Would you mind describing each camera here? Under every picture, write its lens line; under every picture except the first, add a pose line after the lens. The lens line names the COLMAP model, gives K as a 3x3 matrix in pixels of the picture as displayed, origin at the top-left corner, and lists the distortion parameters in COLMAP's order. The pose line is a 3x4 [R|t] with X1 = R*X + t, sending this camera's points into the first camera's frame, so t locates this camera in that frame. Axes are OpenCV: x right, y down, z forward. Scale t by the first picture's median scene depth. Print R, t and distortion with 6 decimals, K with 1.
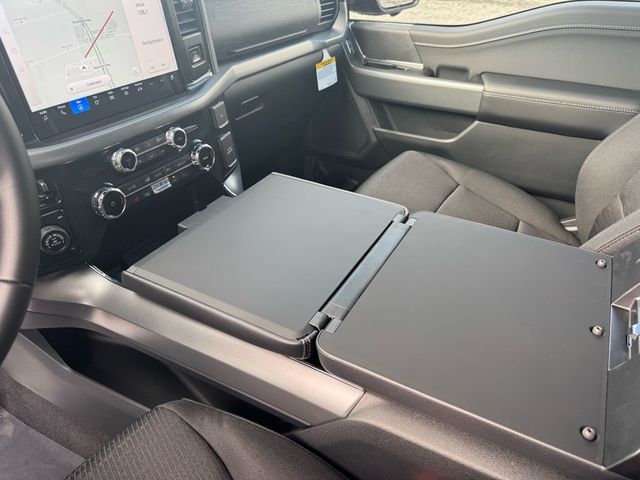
lens RADIAL K [[453.9, 0, 325.0], [0, 453.9, 243.2], [0, 0, 1]] dist [0.031462, -0.038699]
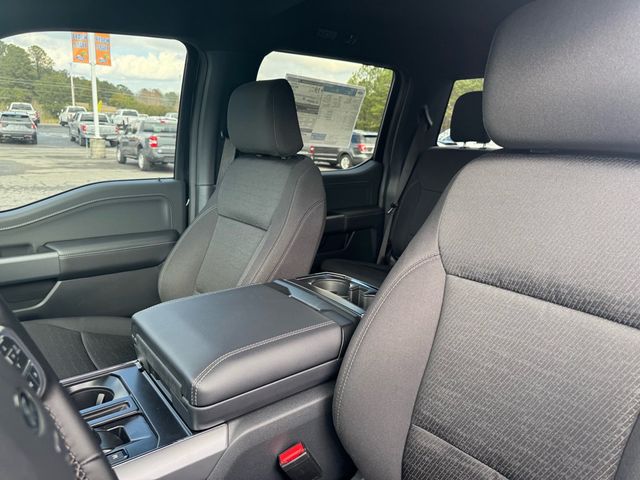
lens RADIAL K [[453.9, 0, 317.3], [0, 453.9, 241.9], [0, 0, 1]] dist [0.031462, -0.038699]
pose [[0.419631, -0.200876, 0.885189, -0.394309], [0.490752, 0.870593, -0.035081, 0.003071], [-0.763592, 0.449129, 0.463908, -0.069021]]
